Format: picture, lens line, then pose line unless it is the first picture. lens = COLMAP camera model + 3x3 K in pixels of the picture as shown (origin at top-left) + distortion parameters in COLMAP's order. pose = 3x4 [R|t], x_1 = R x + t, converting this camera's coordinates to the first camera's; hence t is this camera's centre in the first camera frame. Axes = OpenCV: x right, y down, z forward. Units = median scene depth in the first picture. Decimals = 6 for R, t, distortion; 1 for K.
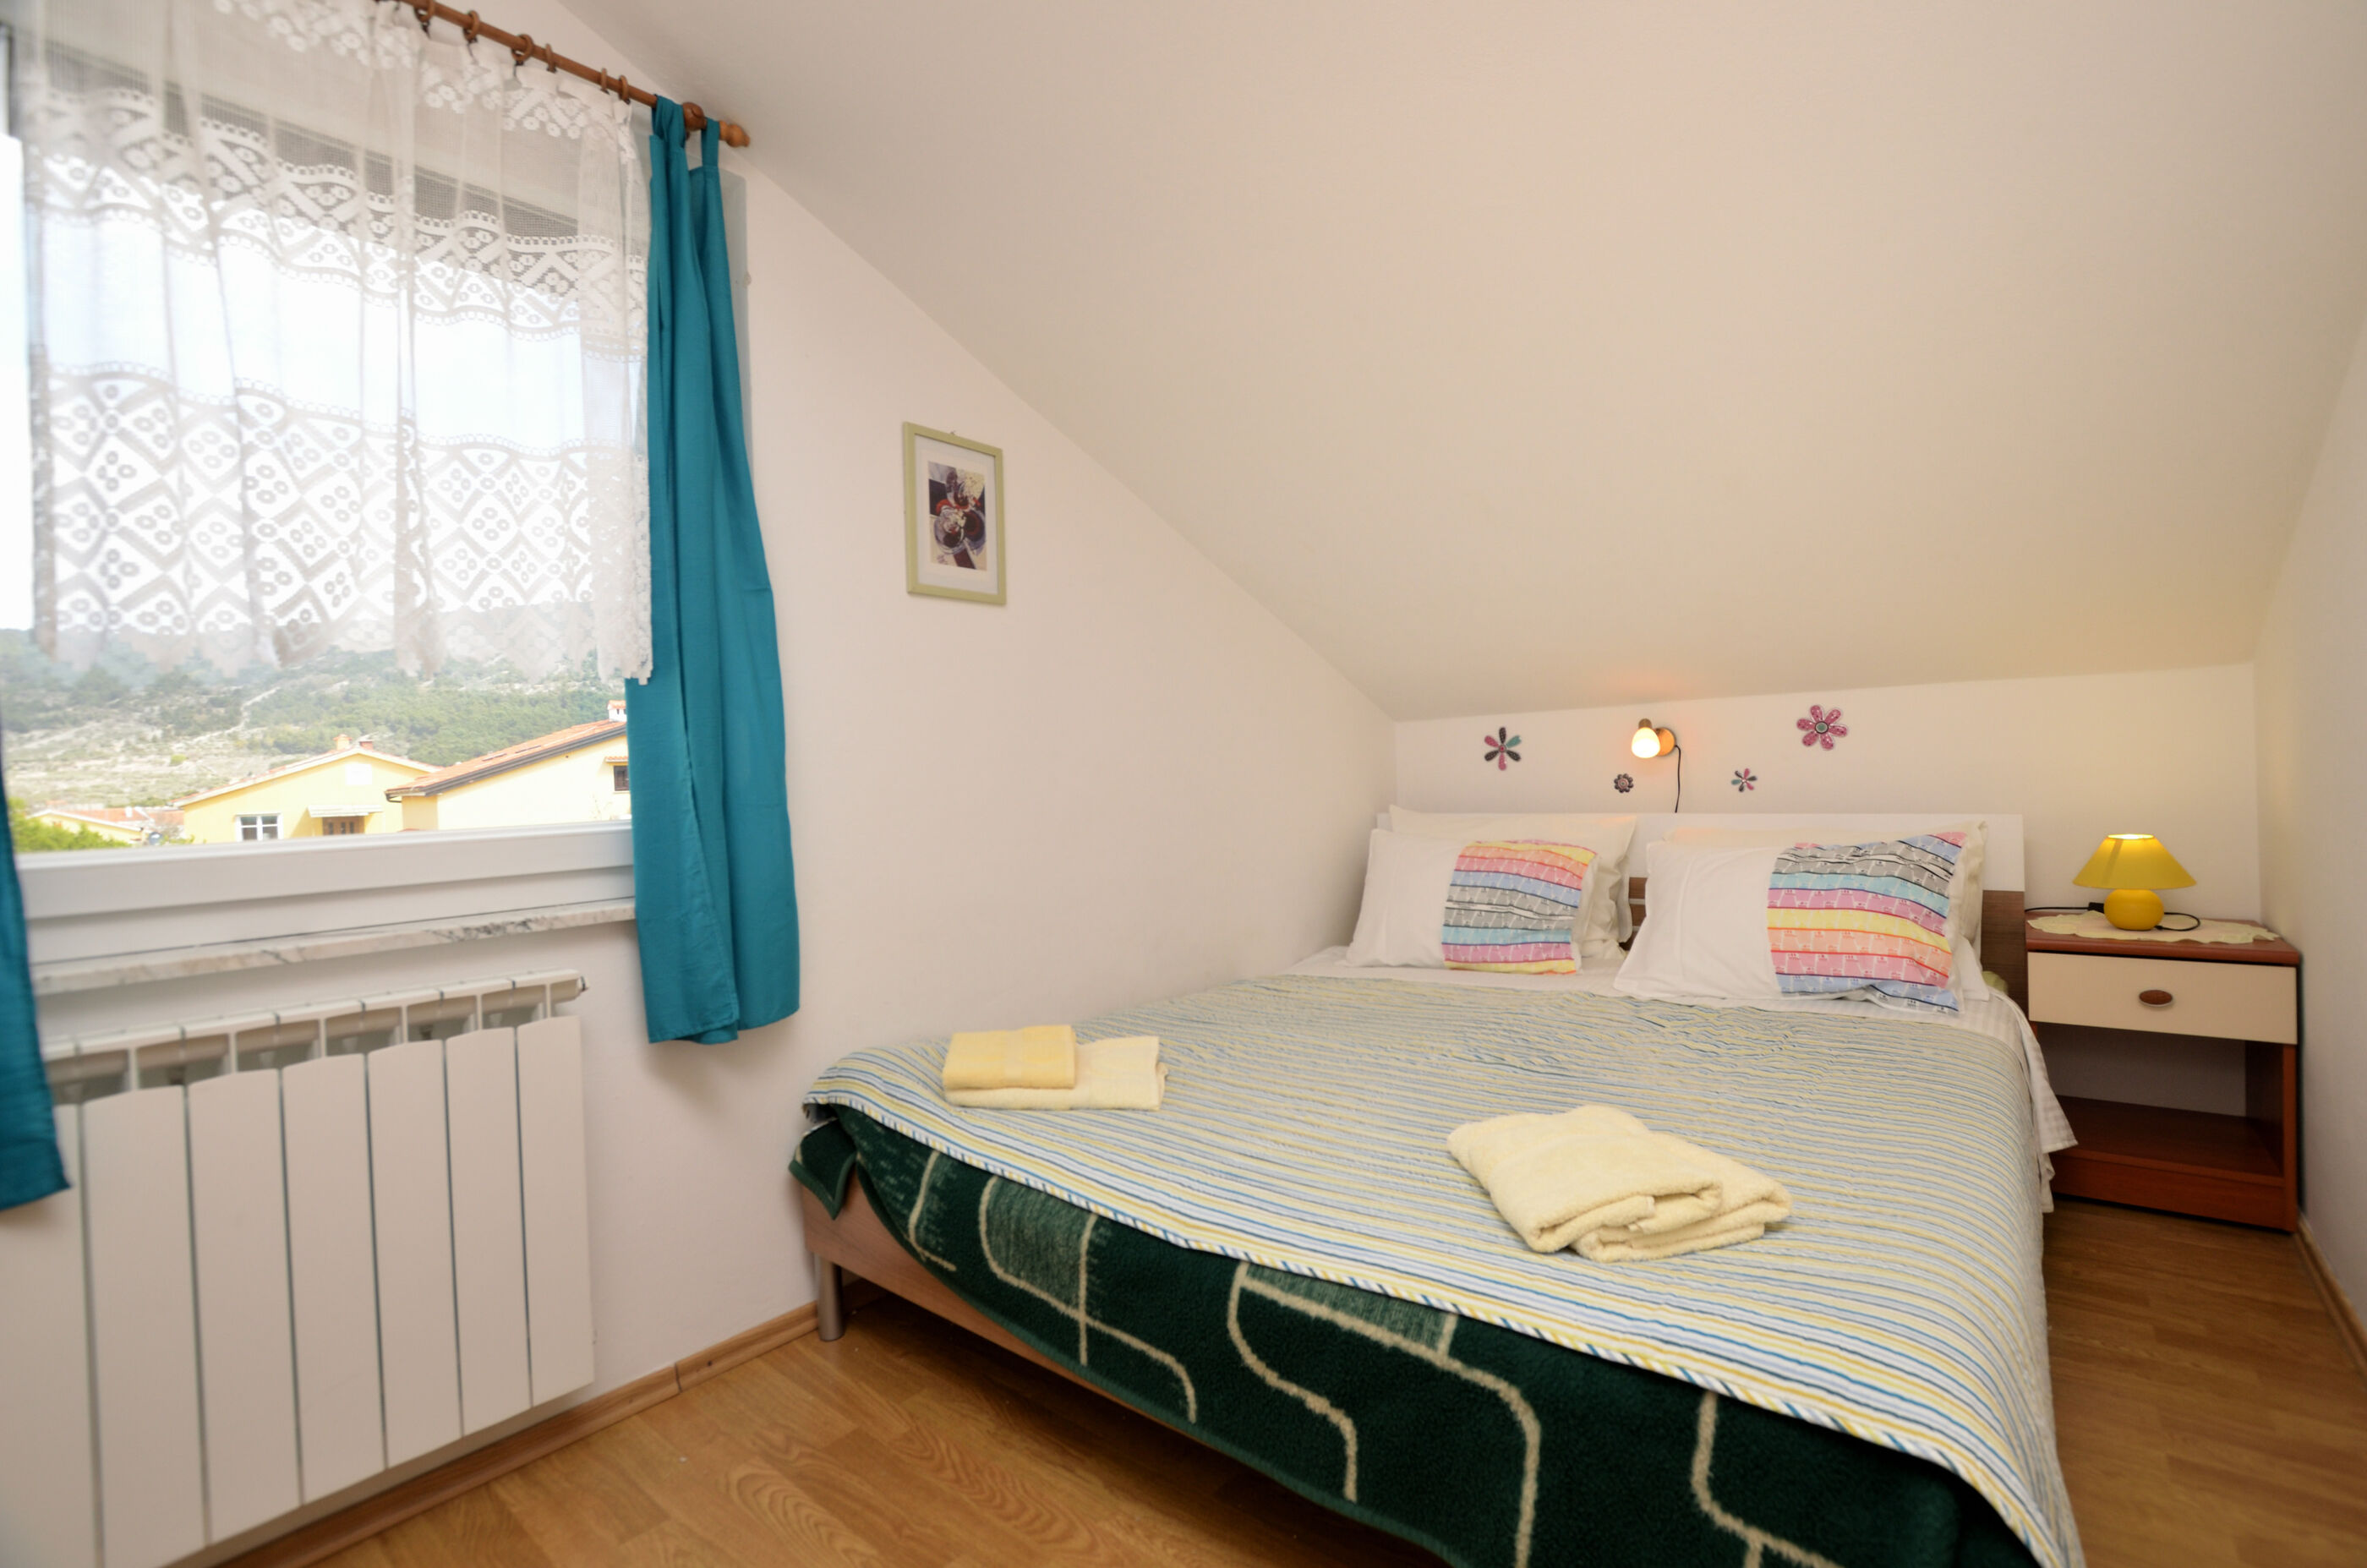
lens RADIAL K [[1012.4, 0, 1186.7], [0, 1012.4, 768.6], [0, 0, 1]] dist [-0.014777, 0.000107]
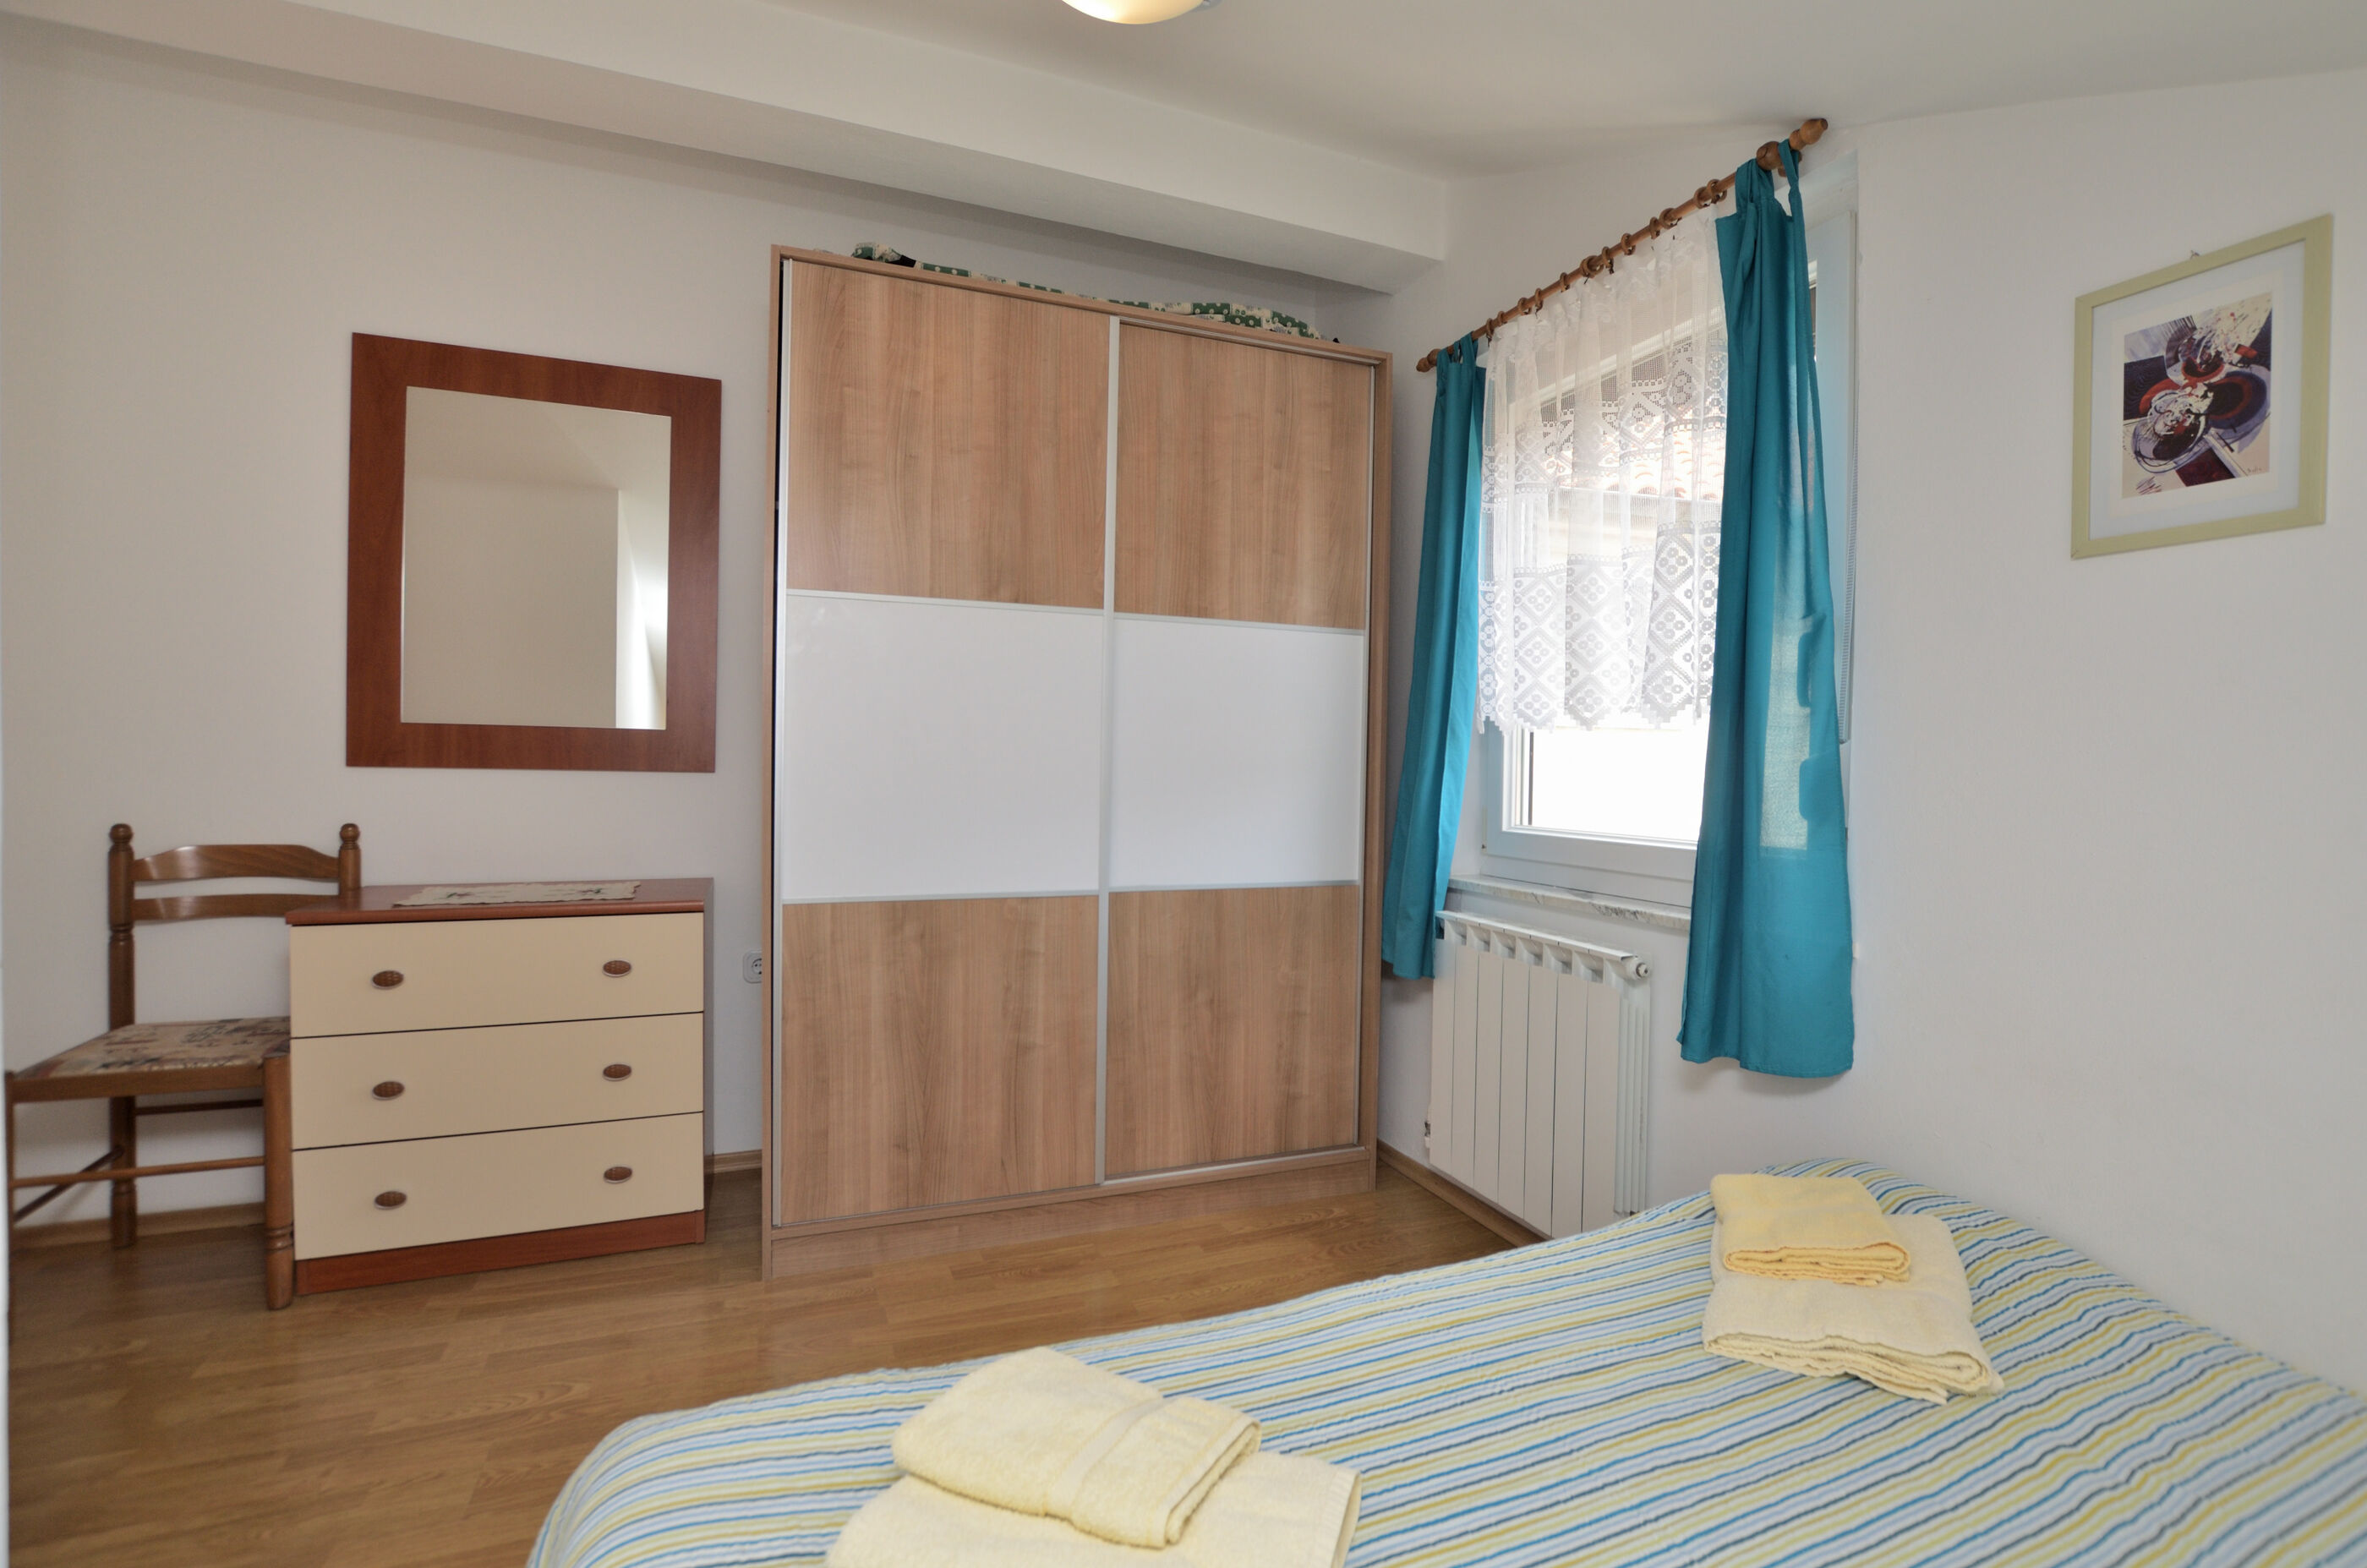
lens RADIAL K [[1037.1, 0, 1177.0], [0, 1037.1, 771.4], [0, 0, 1]] dist [-0.024082, 0.003857]
pose [[-0.462652, 0.050907, -0.885077, 0.577020], [0.015143, 0.998658, 0.049524, -0.074983], [0.886410, 0.009510, -0.462802, 0.768450]]
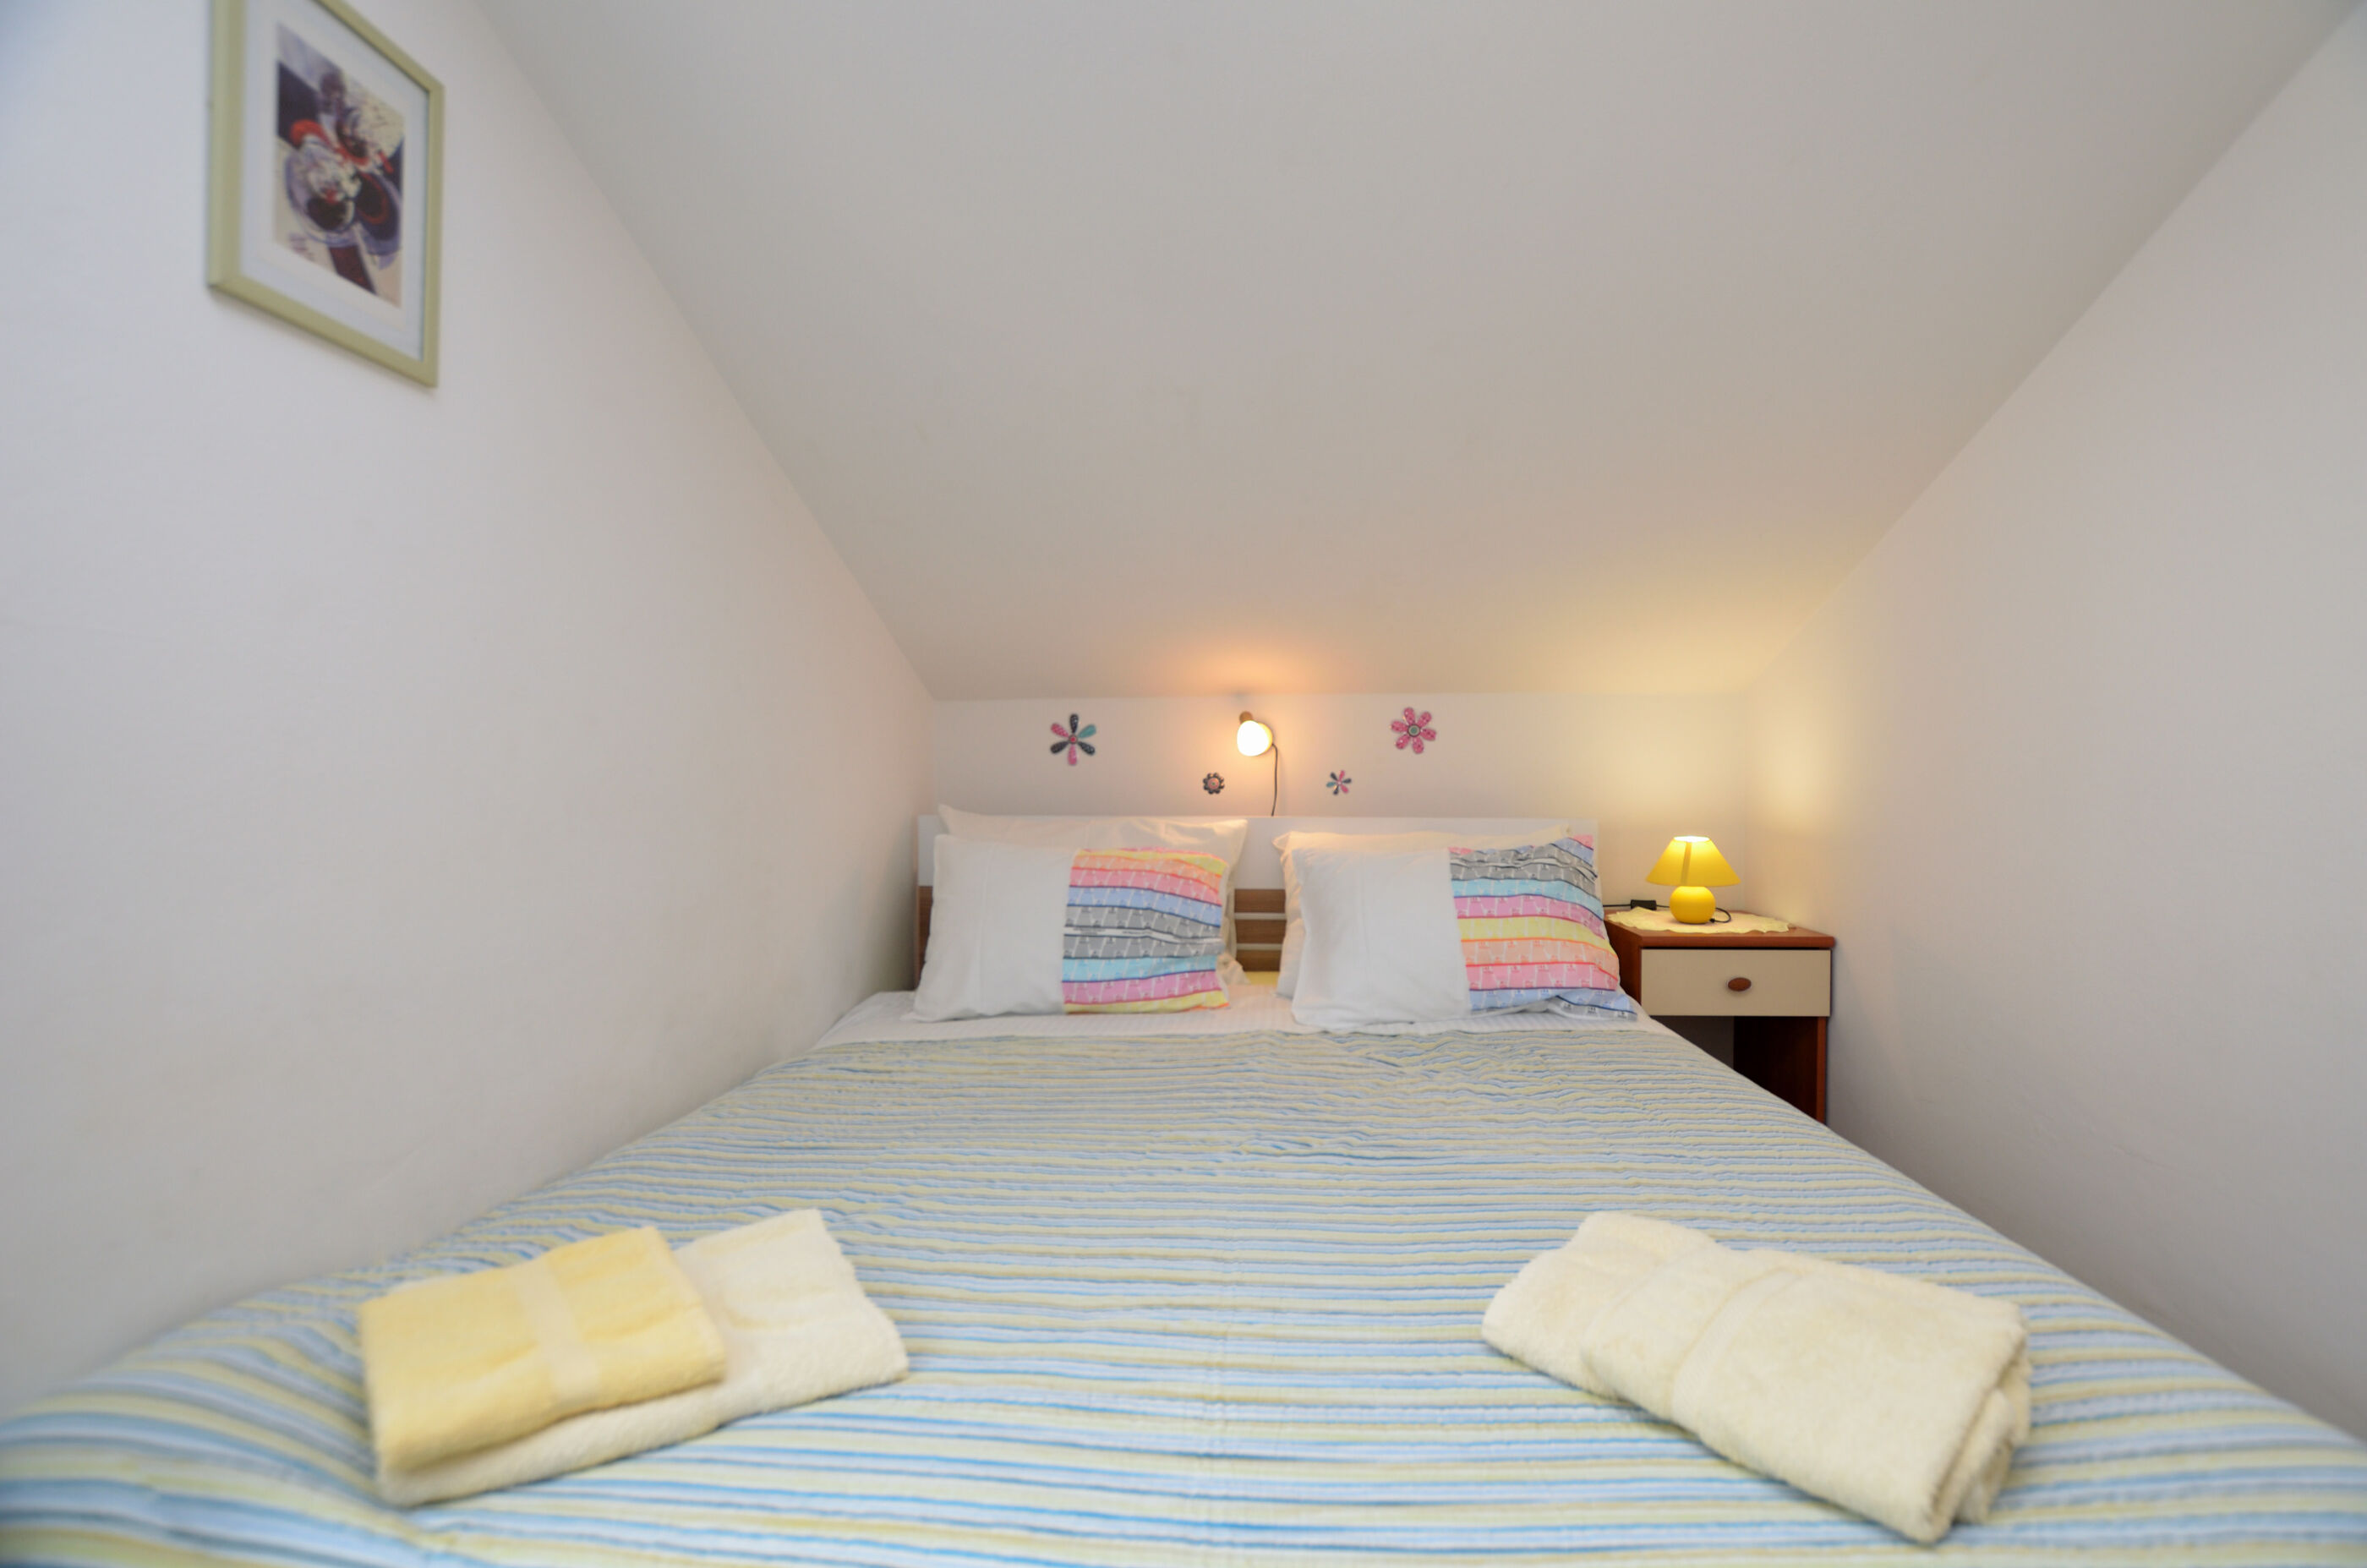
lens RADIAL K [[1037.1, 0, 1177.0], [0, 1037.1, 771.4], [0, 0, 1]] dist [-0.024082, 0.003857]
pose [[0.817188, 0.035843, 0.575256, -0.172736], [-0.030562, 0.999355, -0.018853, 0.031607], [-0.575560, -0.002174, 0.817756, 0.385731]]
